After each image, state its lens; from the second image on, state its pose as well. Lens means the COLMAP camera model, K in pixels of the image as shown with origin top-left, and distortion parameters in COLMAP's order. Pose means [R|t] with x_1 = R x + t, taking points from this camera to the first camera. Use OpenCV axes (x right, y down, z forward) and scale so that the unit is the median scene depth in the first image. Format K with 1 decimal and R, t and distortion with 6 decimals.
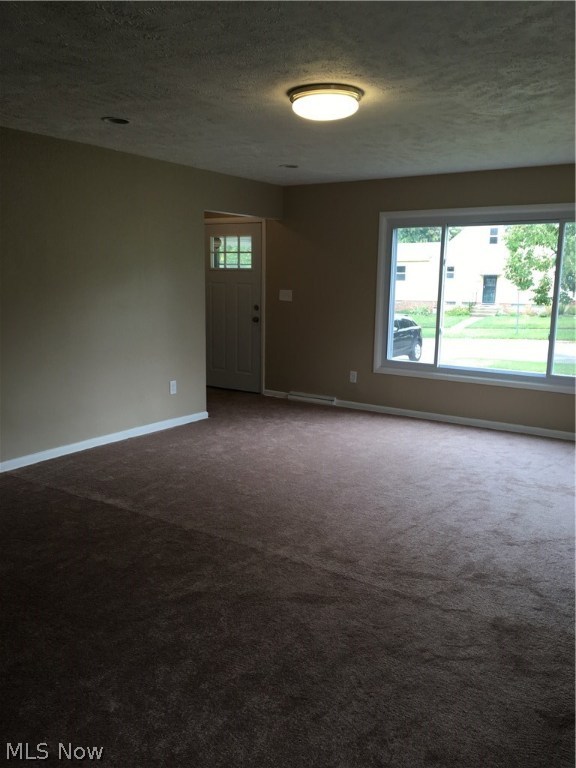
lens RADIAL K [[653.0, 0, 289.3], [0, 653.0, 382.7], [0, 0, 1]] dist [0.088177, -0.111557]
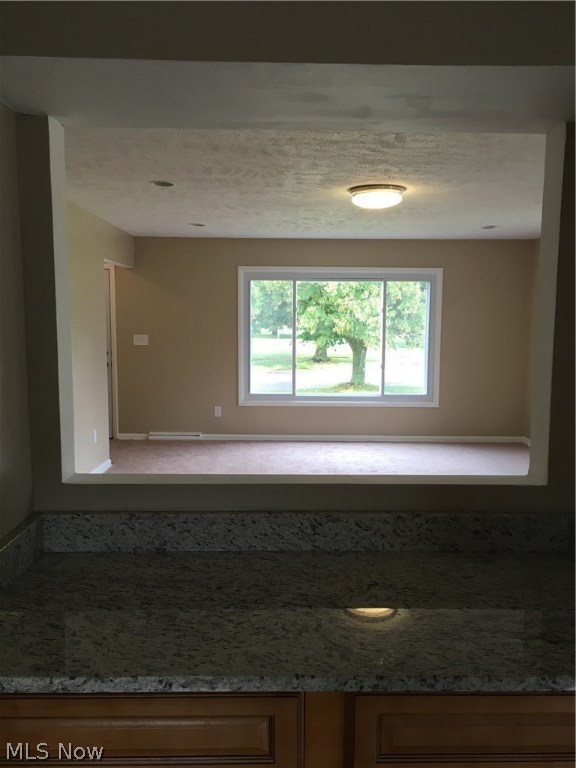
lens RADIAL K [[653.0, 0, 289.3], [0, 653.0, 382.7], [0, 0, 1]] dist [0.088177, -0.111557]
pose [[0.829559, -0.067374, 0.554340, -0.420262], [0.098836, 0.994737, -0.027007, -0.016048], [-0.549603, 0.077192, 0.831852, 0.011999]]
